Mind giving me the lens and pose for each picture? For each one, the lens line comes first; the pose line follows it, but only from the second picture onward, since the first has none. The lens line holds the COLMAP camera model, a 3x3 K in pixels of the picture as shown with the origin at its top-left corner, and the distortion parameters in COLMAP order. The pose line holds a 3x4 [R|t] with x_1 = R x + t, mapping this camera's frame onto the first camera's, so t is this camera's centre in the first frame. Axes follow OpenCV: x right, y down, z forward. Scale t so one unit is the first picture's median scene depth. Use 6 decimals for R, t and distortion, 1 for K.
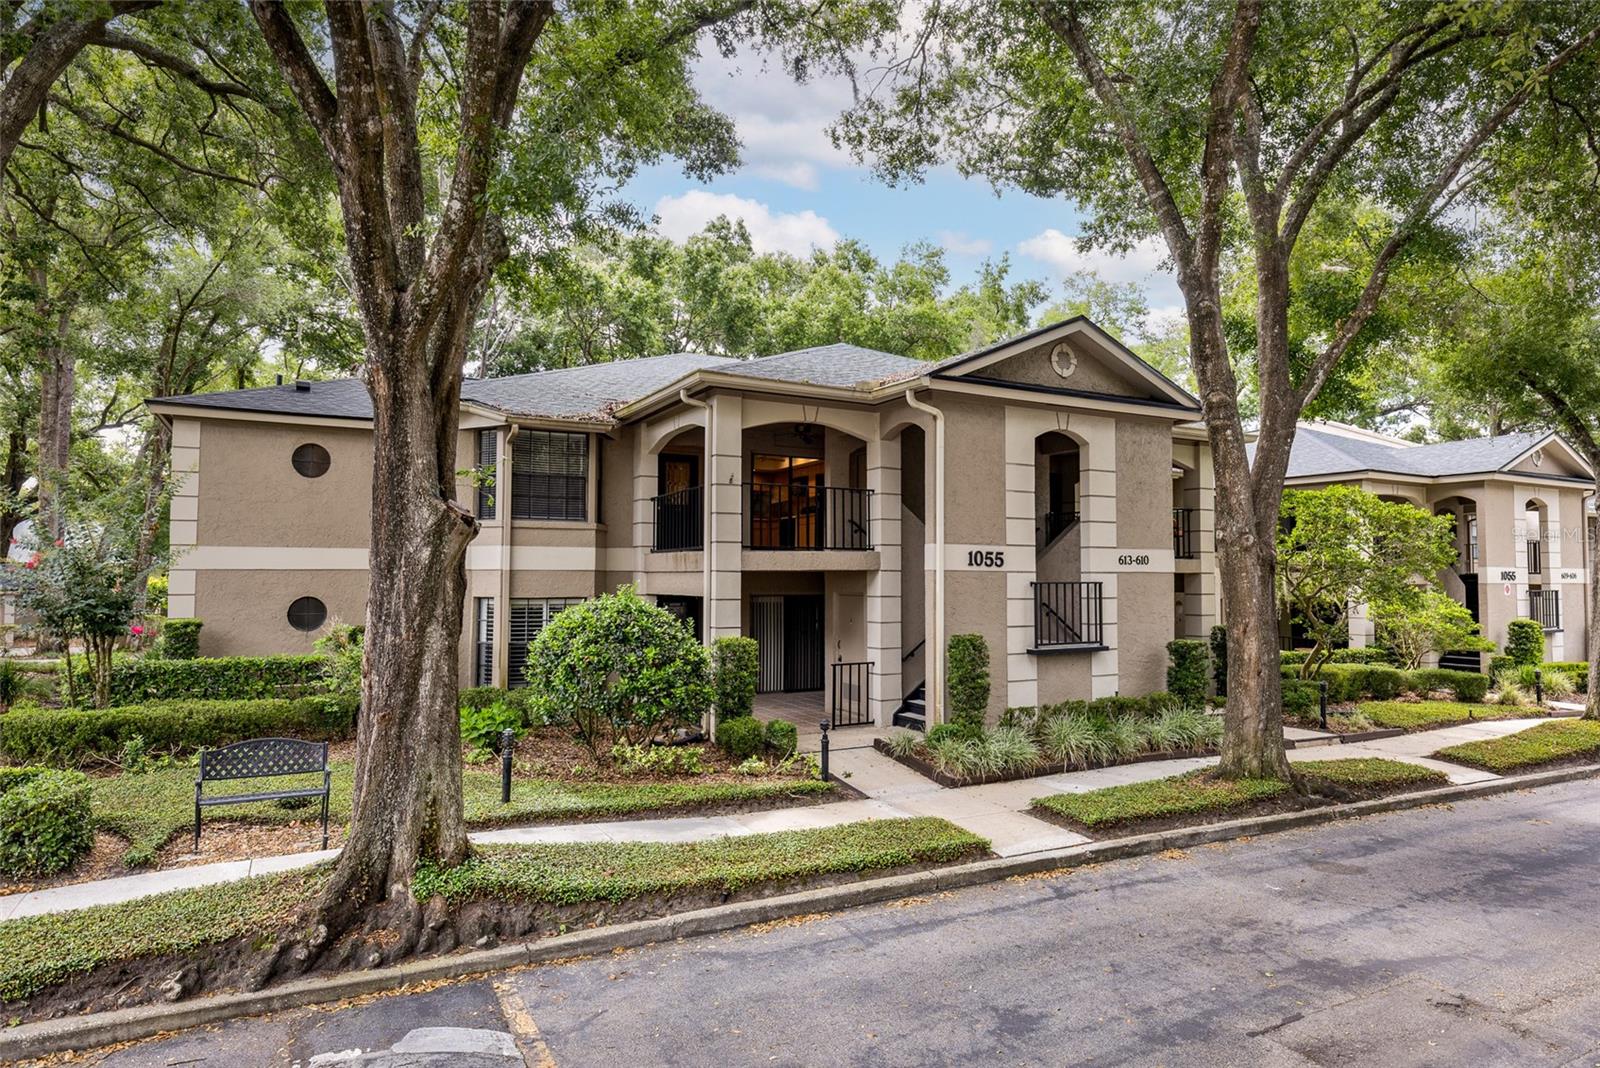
lens RADIAL K [[905.8, 0, 800.5], [0, 905.8, 540.3], [0, 0, 1]] dist [0.013360, -0.002122]
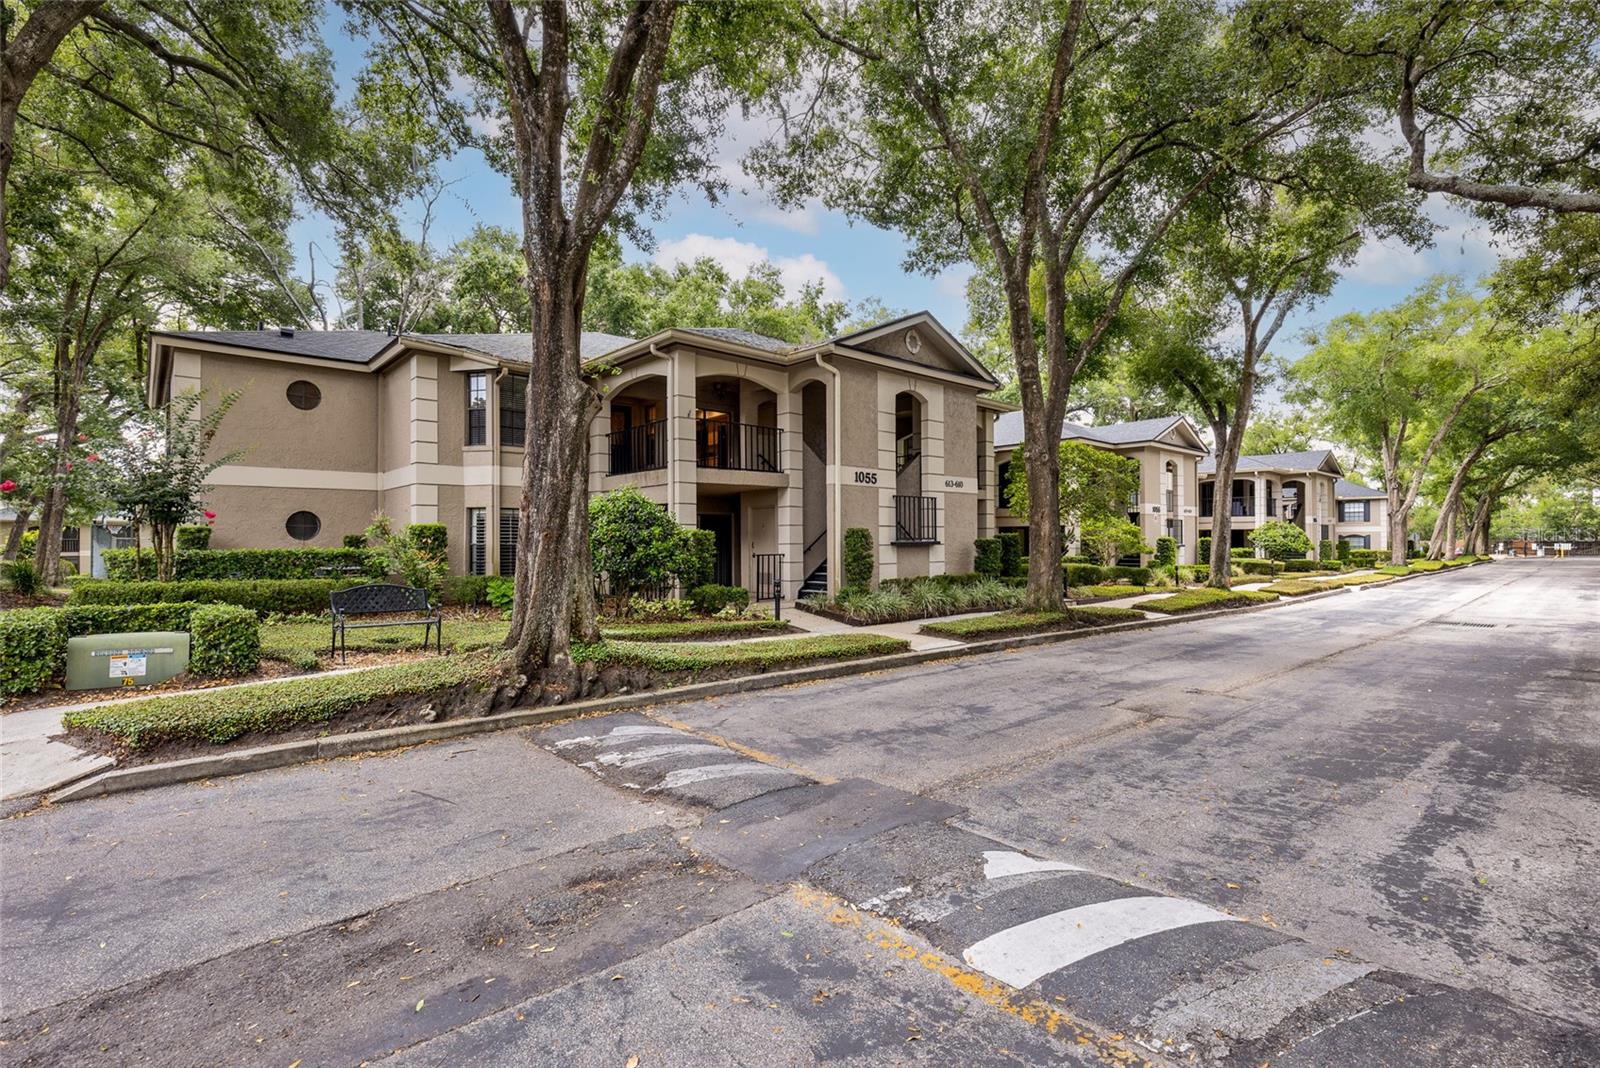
lens RADIAL K [[723.9, 0, 795.5], [0, 723.9, 537.9], [0, 0, 1]] dist [0.011166, -0.001905]
pose [[0.972108, -0.006733, 0.234436, -0.173407], [-0.000637, 0.999508, 0.031345, 0.081129], [-0.234532, -0.030620, 0.971626, -0.082798]]
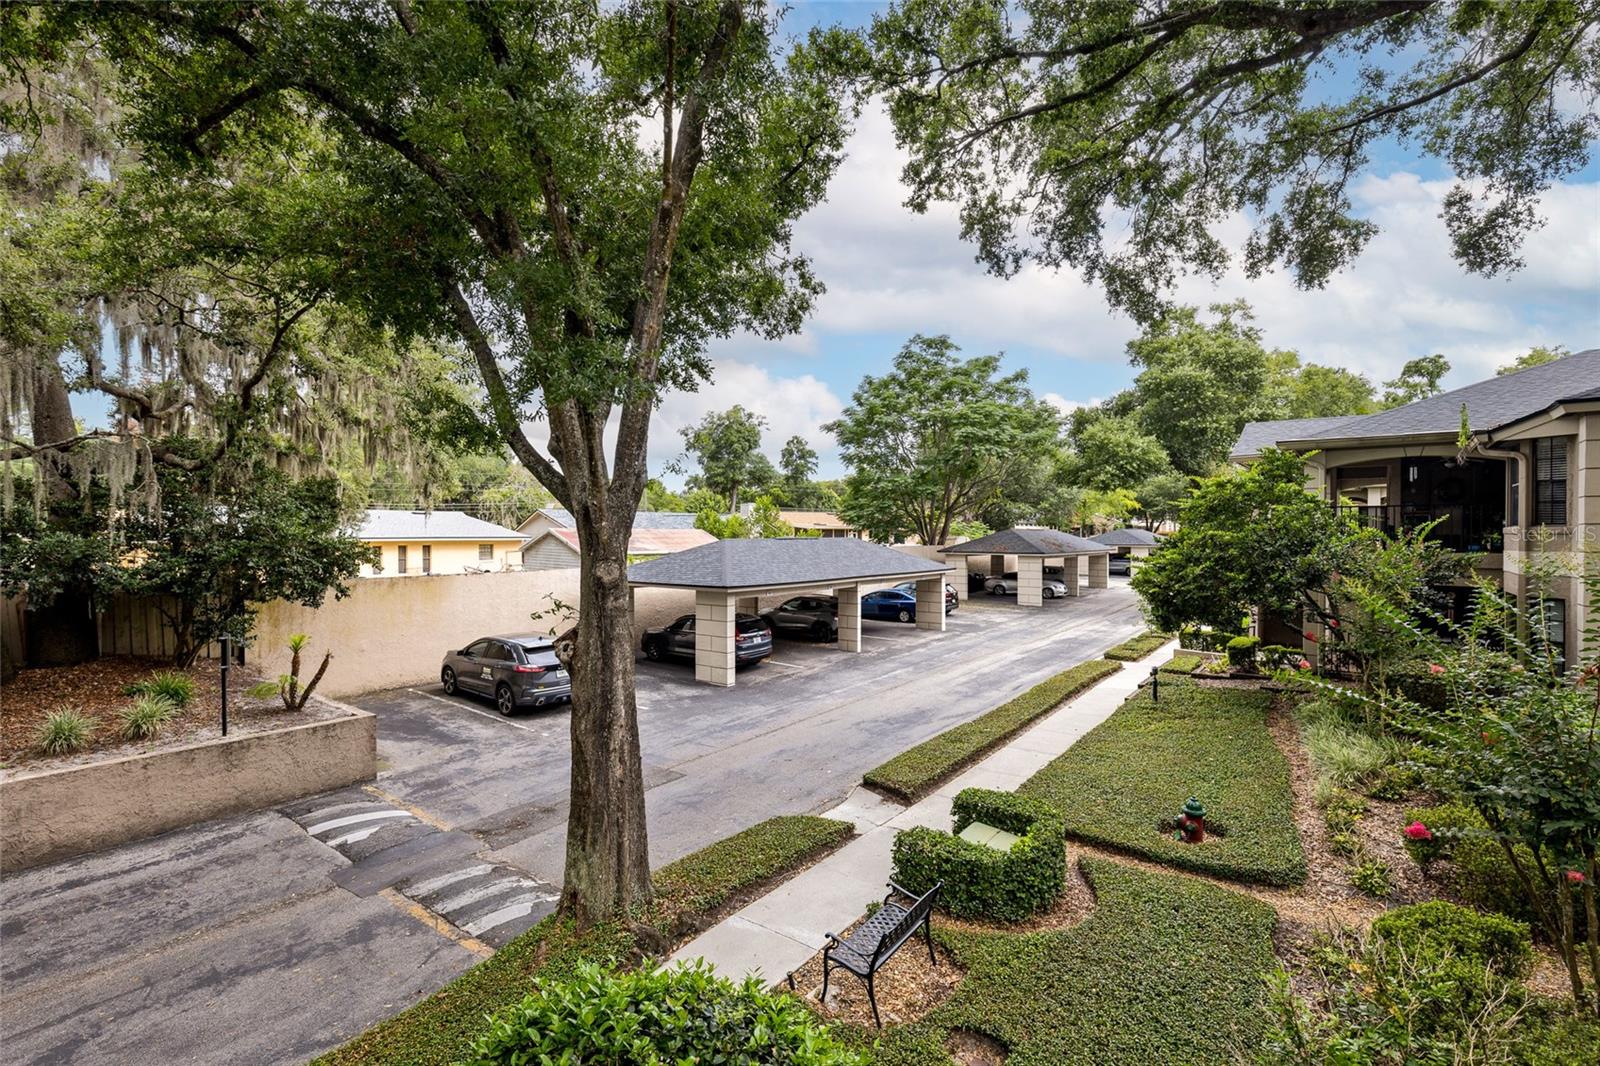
lens RADIAL K [[723.9, 0, 801.8], [0, 723.9, 532.5], [0, 0, 1]] dist [0.011166, -0.001905]
pose [[-0.910811, -0.005052, -0.412792, -0.131533], [0.010285, 0.999337, -0.034923, -0.077874], [0.412695, -0.036054, -0.910155, 1.110600]]
